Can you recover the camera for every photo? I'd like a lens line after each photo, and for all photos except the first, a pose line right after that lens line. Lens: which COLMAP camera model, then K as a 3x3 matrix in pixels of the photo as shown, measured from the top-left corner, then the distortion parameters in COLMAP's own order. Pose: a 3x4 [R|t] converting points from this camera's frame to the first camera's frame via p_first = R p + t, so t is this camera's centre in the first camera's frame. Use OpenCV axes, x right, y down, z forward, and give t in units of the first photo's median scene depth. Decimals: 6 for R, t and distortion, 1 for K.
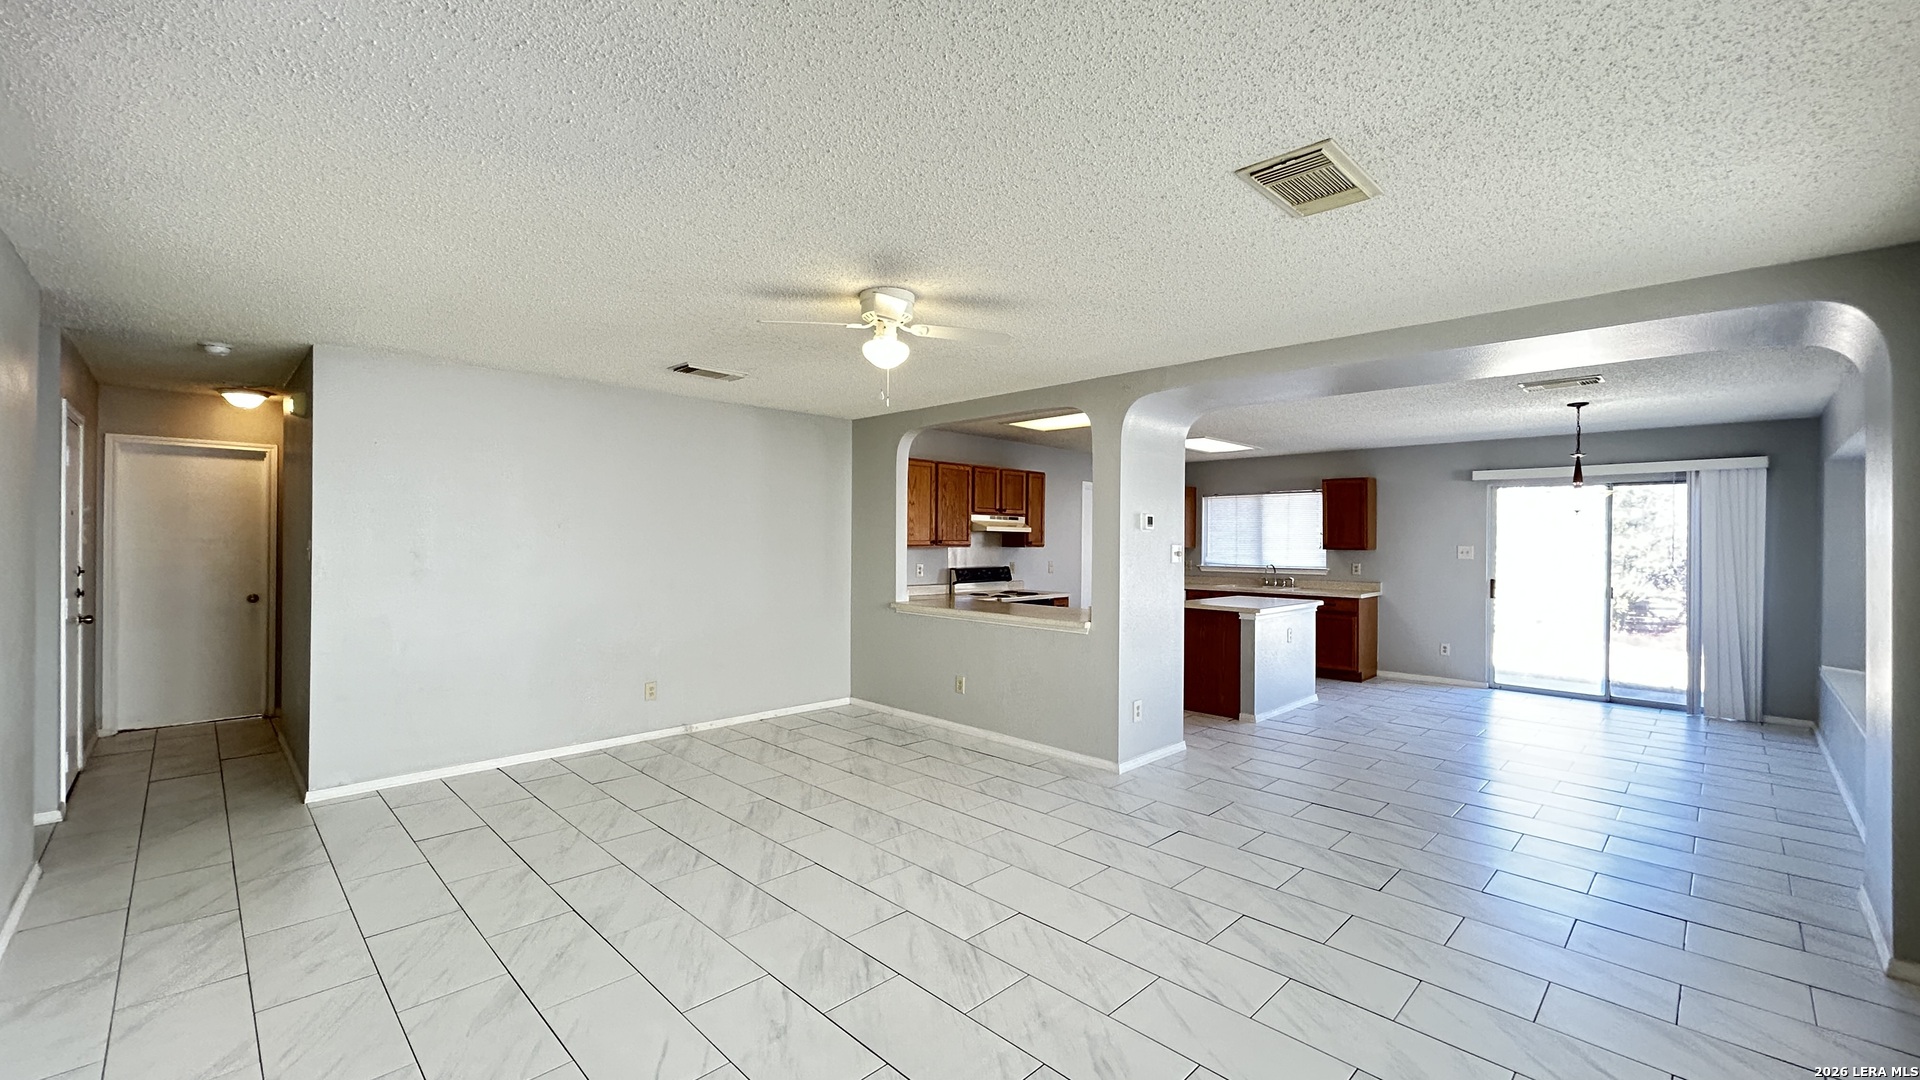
lens RADIAL K [[765.4, 0, 971.2], [0, 765.4, 589.4], [0, 0, 1]] dist [0.000007, 0.000016]
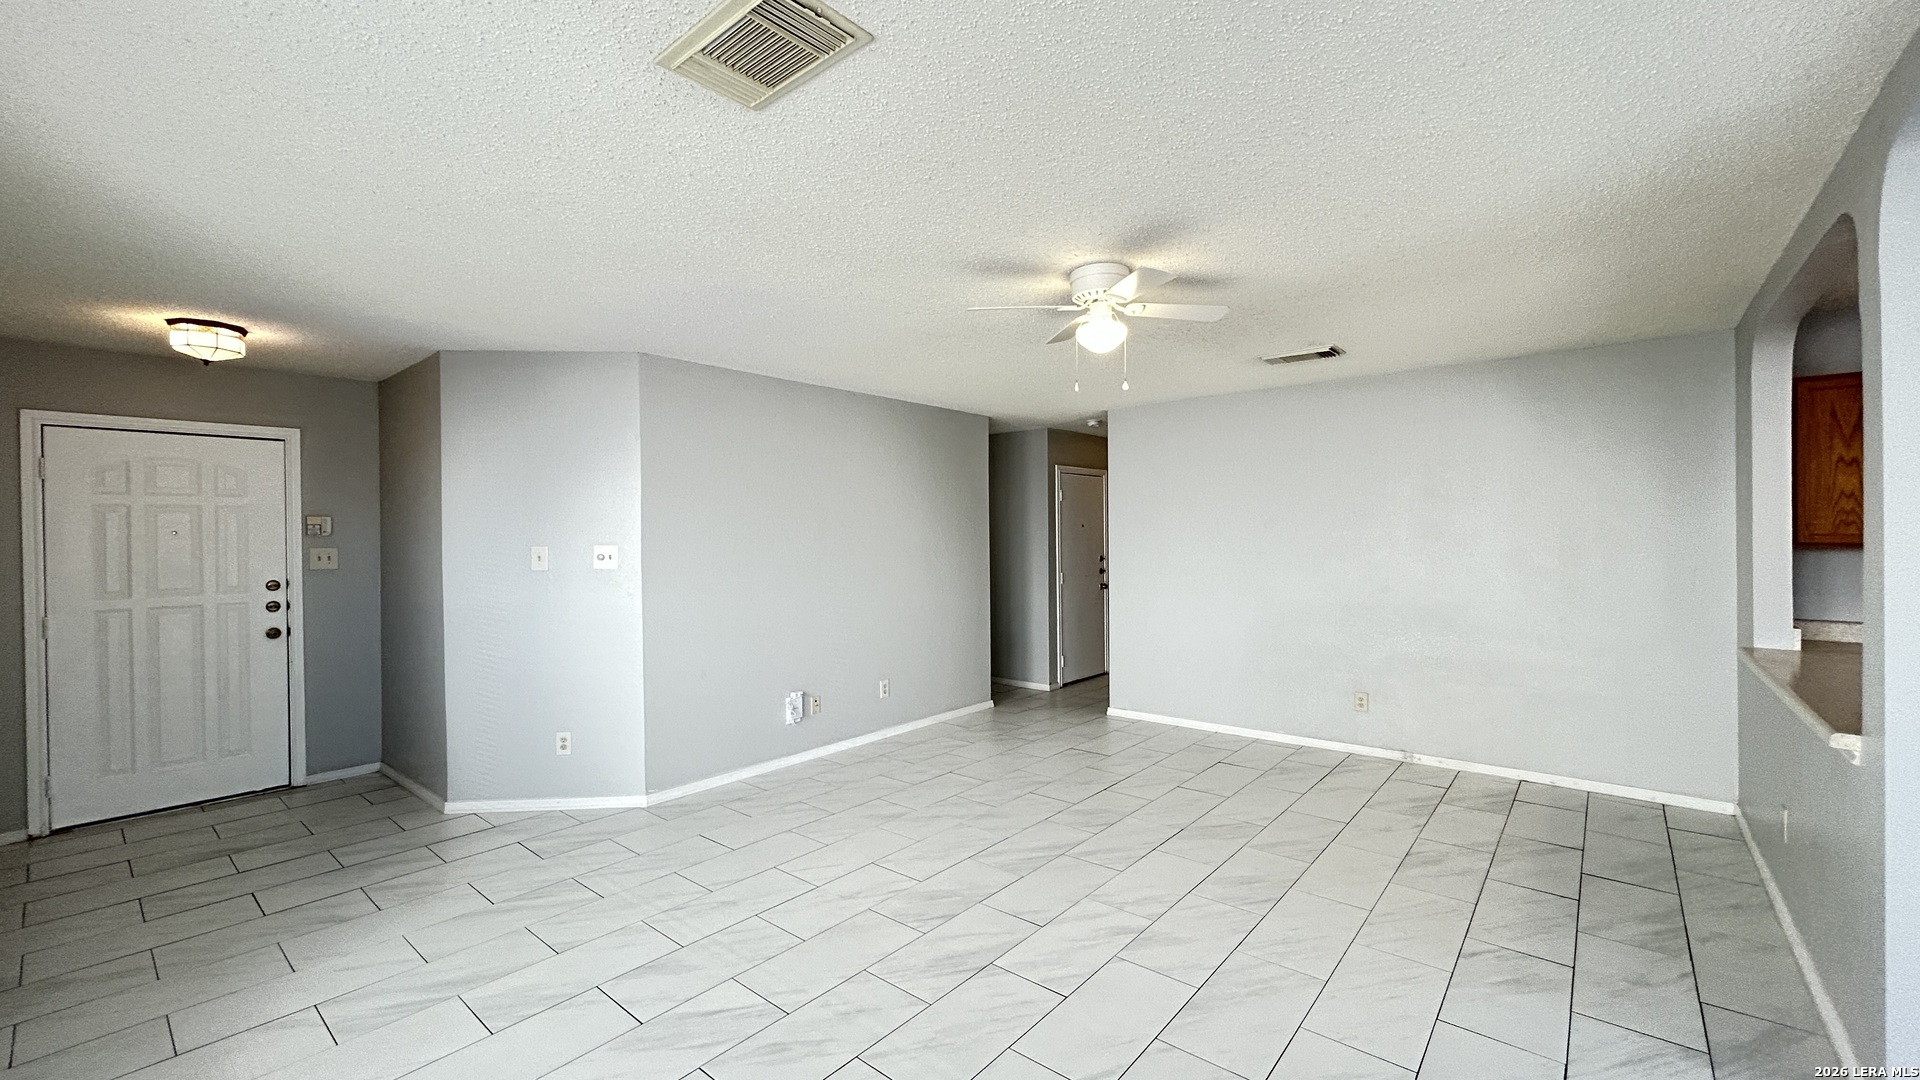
lens RADIAL K [[771.0, 0, 963.6], [0, 771.0, 540.5], [0, 0, 1]] dist [0.001738, 0.000059]
pose [[0.081663, -0.004552, -0.996650, 0.630928], [-0.057714, 0.998290, -0.009288, -0.033770], [0.994988, 0.058280, 0.081260, 0.576061]]
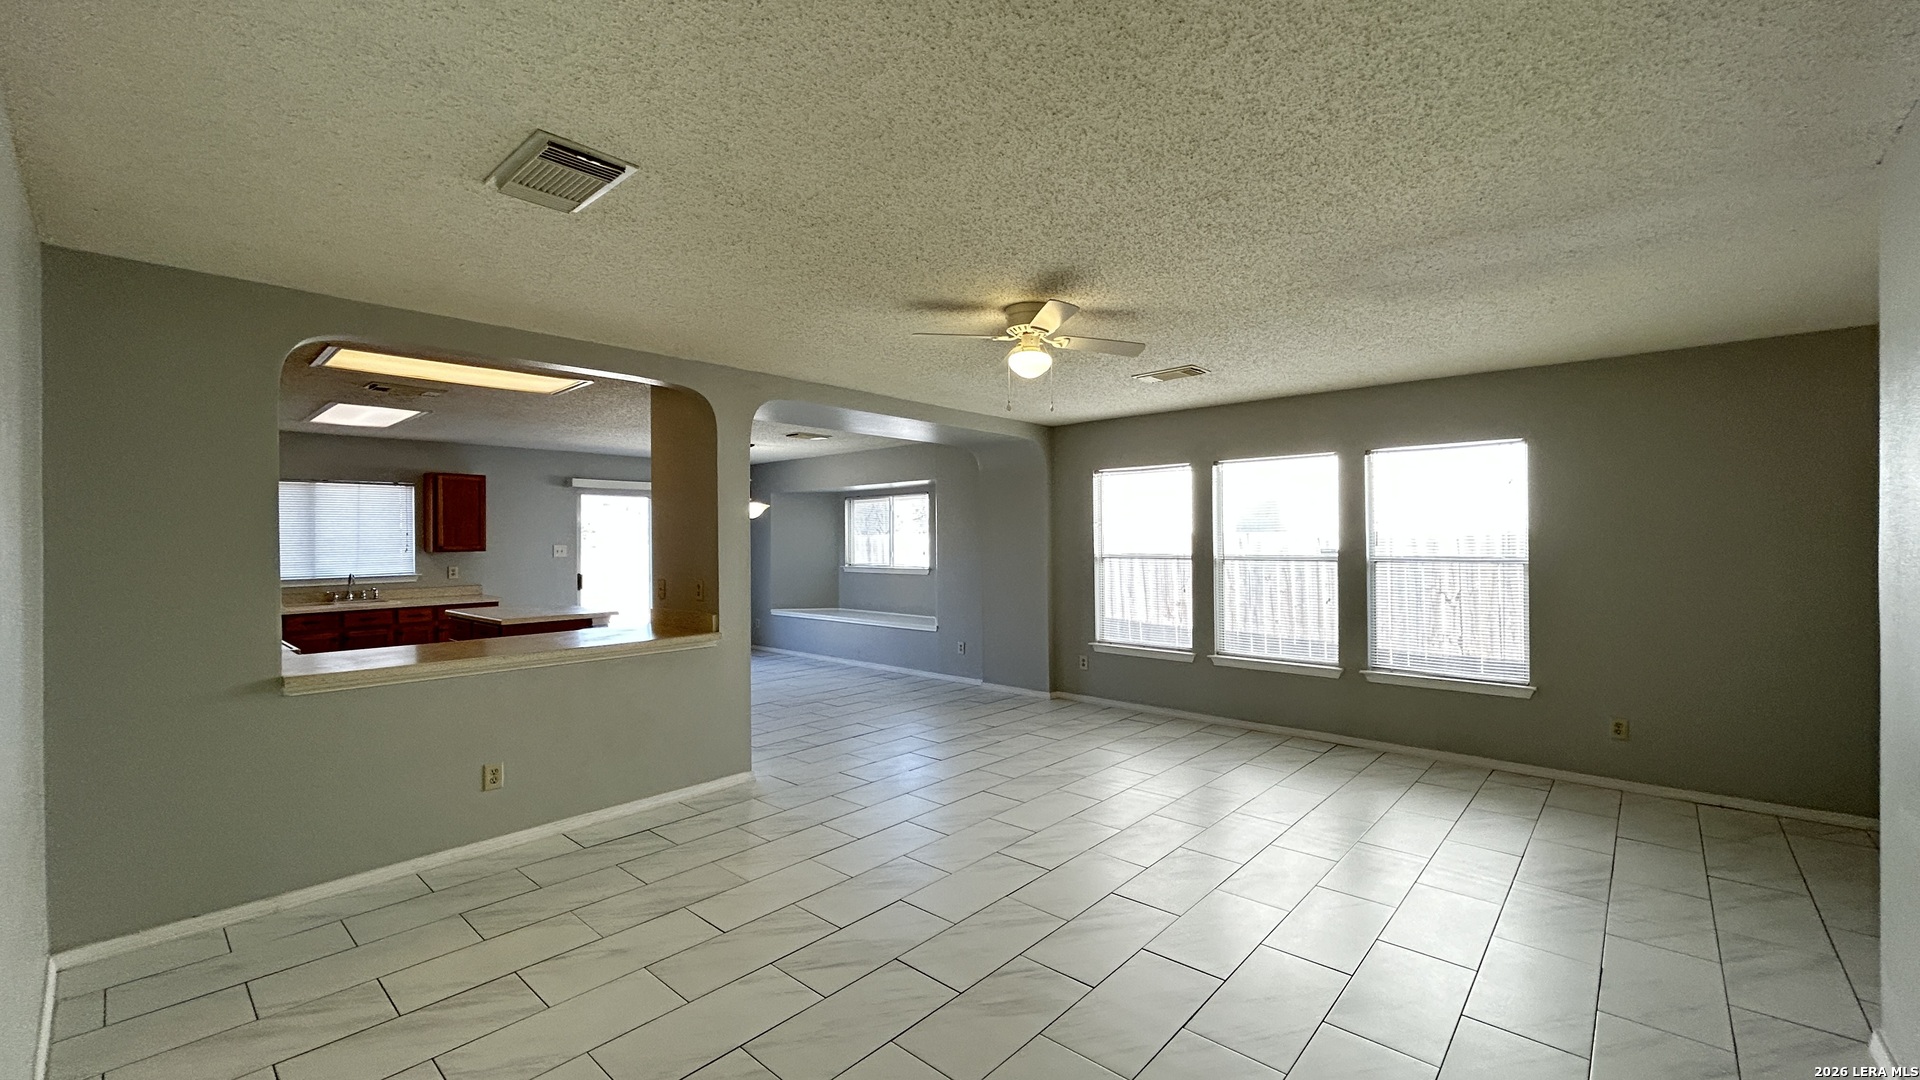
lens RADIAL K [[771.0, 0, 963.6], [0, 771.0, 540.5], [0, 0, 1]] dist [0.001738, 0.000059]
pose [[-0.048464, -0.009452, 0.998780, -0.926908], [0.071736, 0.997340, 0.012919, -0.067125], [-0.996246, 0.072275, -0.047657, 0.883196]]
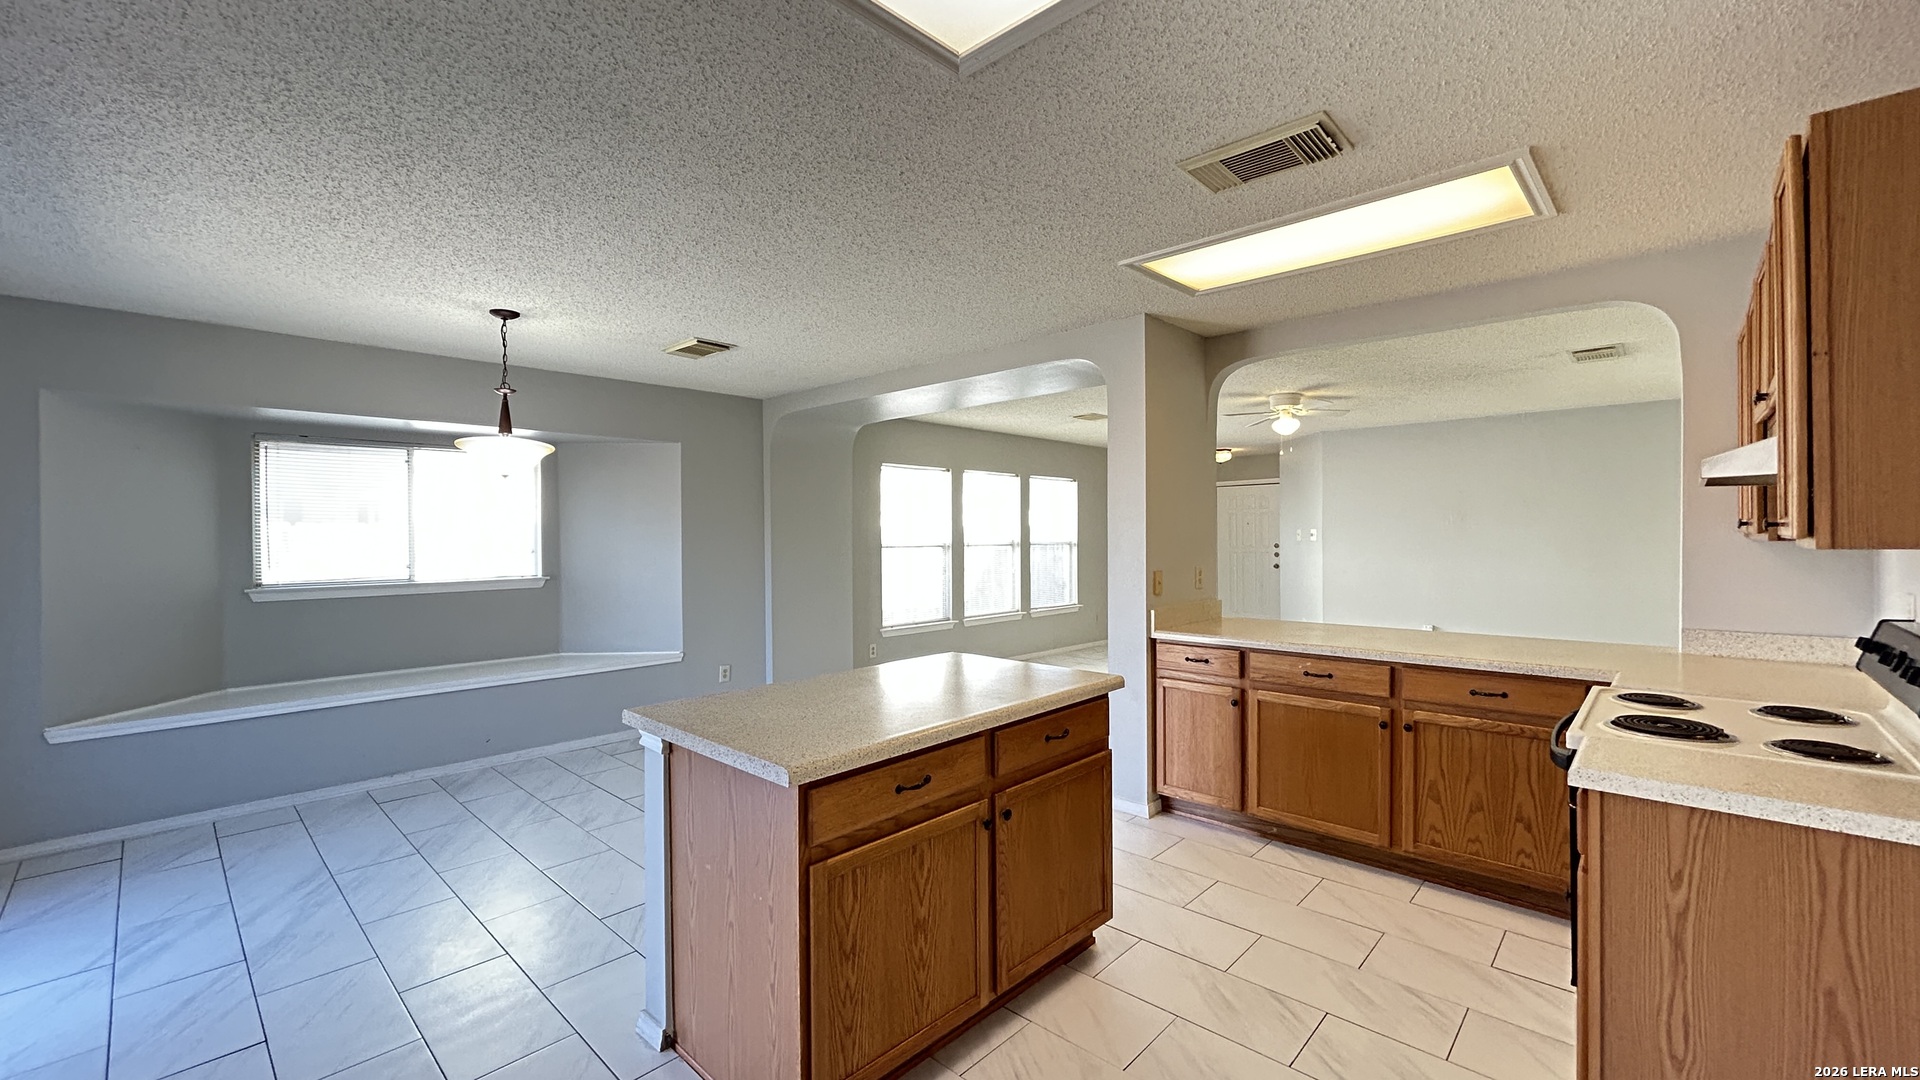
lens RADIAL K [[771.0, 0, 963.6], [0, 771.0, 540.5], [0, 0, 1]] dist [0.001738, 0.000059]
pose [[-0.999625, -0.001238, -0.027372, 0.583610], [-0.003269, 0.997232, 0.074286, -0.132414], [0.027204, 0.074347, -0.996861, 2.254527]]
